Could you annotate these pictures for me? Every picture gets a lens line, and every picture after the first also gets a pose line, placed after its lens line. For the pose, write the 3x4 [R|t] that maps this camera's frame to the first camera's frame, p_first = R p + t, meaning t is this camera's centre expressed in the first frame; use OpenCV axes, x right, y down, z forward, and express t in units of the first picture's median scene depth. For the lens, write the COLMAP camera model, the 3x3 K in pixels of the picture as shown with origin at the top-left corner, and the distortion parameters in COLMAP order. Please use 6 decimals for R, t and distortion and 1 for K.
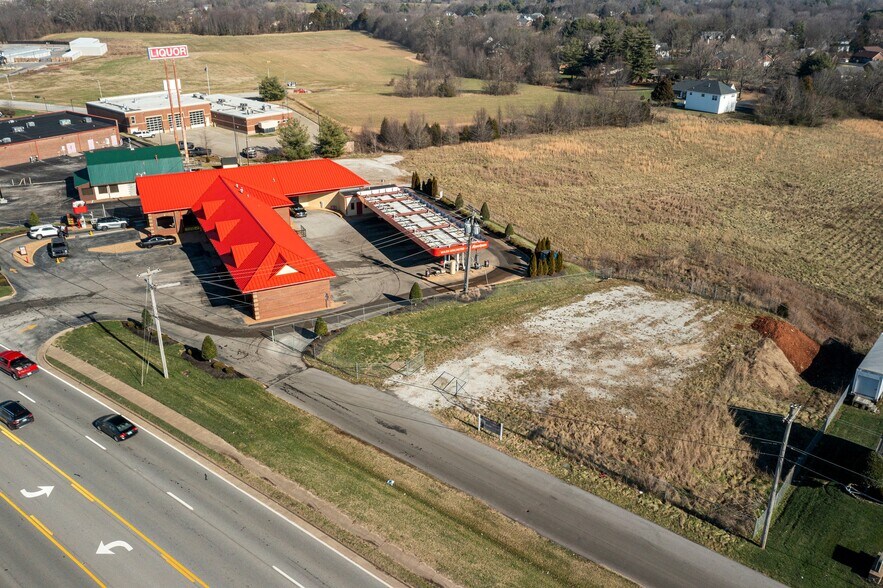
lens RADIAL K [[689.4, 0, 436.1], [0, 689.4, 297.5], [0, 0, 1]] dist [-0.012813, 0.001821]
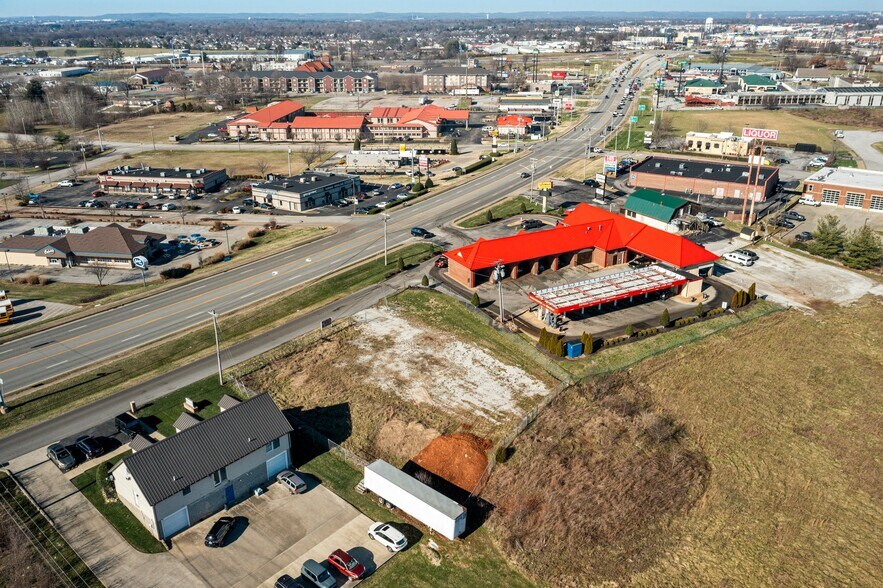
lens RADIAL K [[689.4, 0, 442.6], [0, 689.4, 272.6], [0, 0, 1]] dist [-0.012813, 0.001821]
pose [[0.031052, 0.335867, -0.941397, 0.856086], [-0.409402, 0.863492, 0.294569, -0.295250], [0.911825, 0.376264, 0.164318, 0.420585]]
